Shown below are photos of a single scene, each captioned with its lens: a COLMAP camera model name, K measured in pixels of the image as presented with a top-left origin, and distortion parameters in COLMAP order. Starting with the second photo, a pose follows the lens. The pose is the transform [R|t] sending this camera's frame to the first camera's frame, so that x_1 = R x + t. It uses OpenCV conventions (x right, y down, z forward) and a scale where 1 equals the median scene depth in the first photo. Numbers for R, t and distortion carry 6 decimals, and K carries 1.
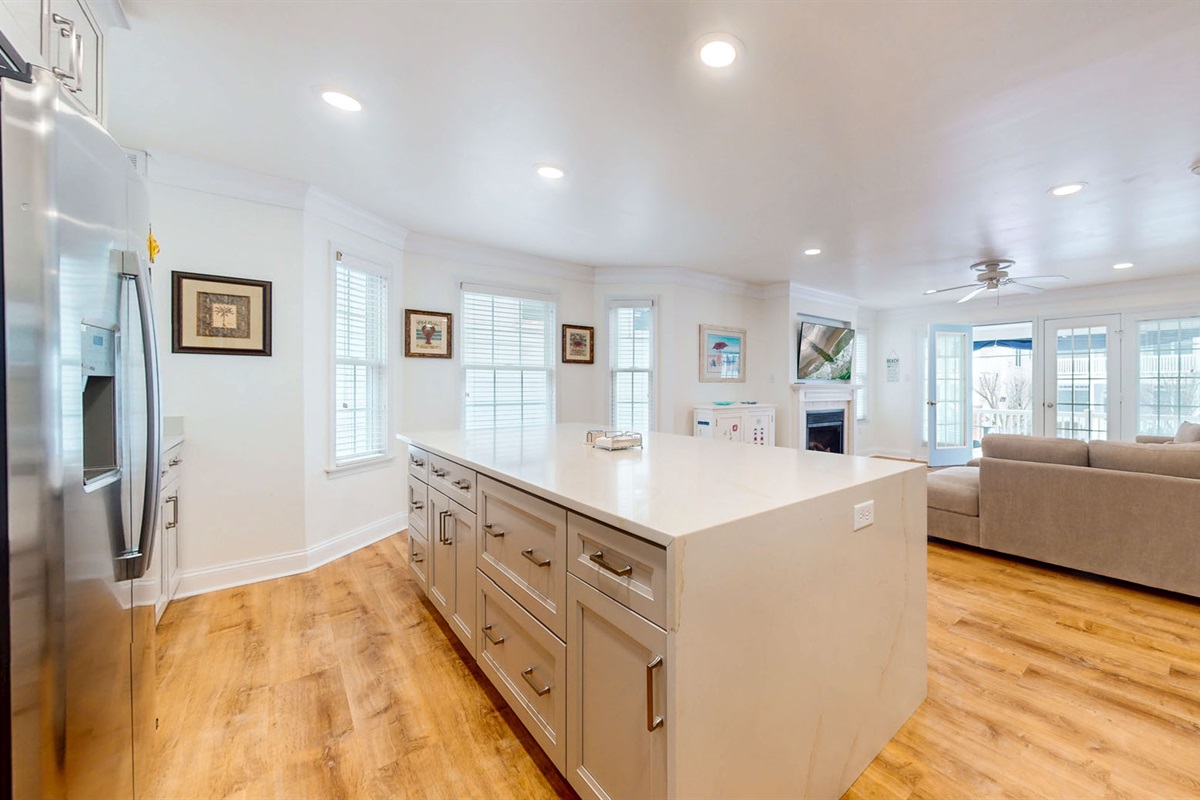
lens RADIAL K [[561.4, 0, 601.0], [0, 561.4, 379.4], [0, 0, 1]] dist [0.000049, -0.000077]
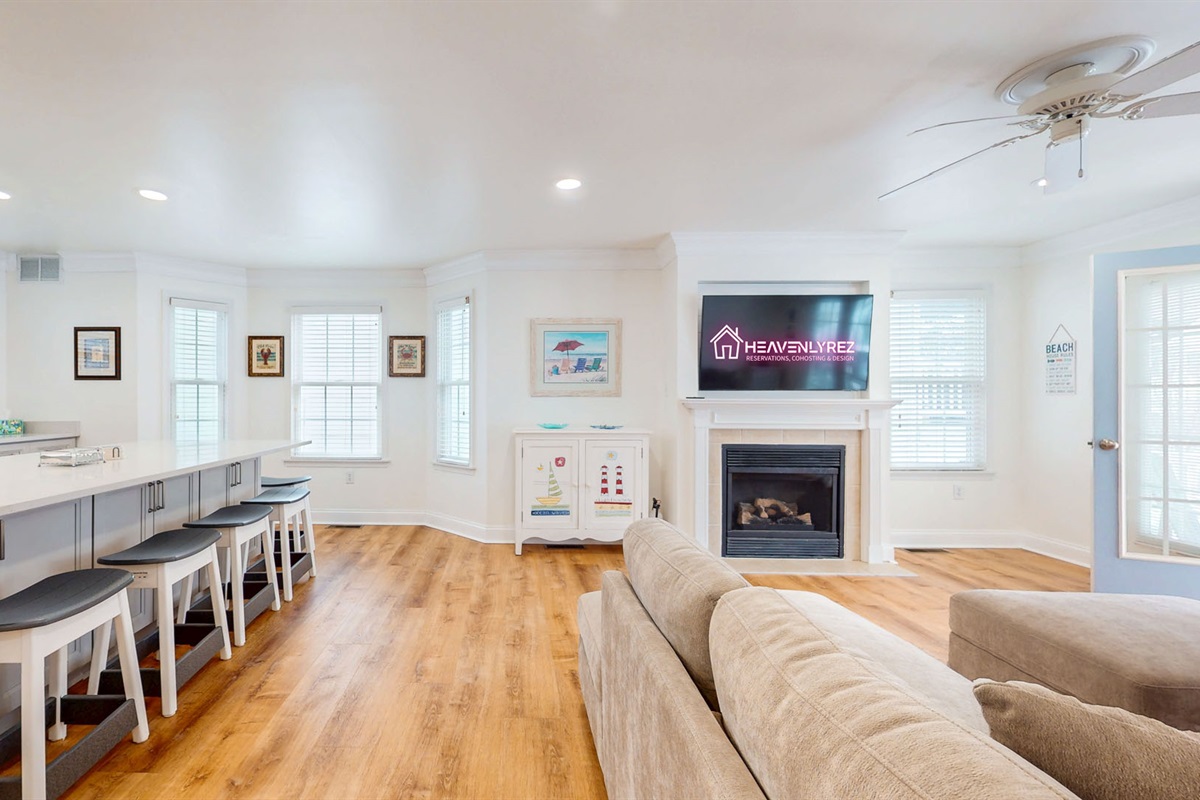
lens RADIAL K [[533.6, 0, 506.6], [0, 533.6, 400.6], [0, 0, 1]] dist [0.001958, -0.000284]
pose [[0.701252, -0.000636, -0.712913, 0.703860], [0.006855, 0.999959, 0.005852, 0.006042], [0.712880, -0.008991, 0.701228, 0.510452]]
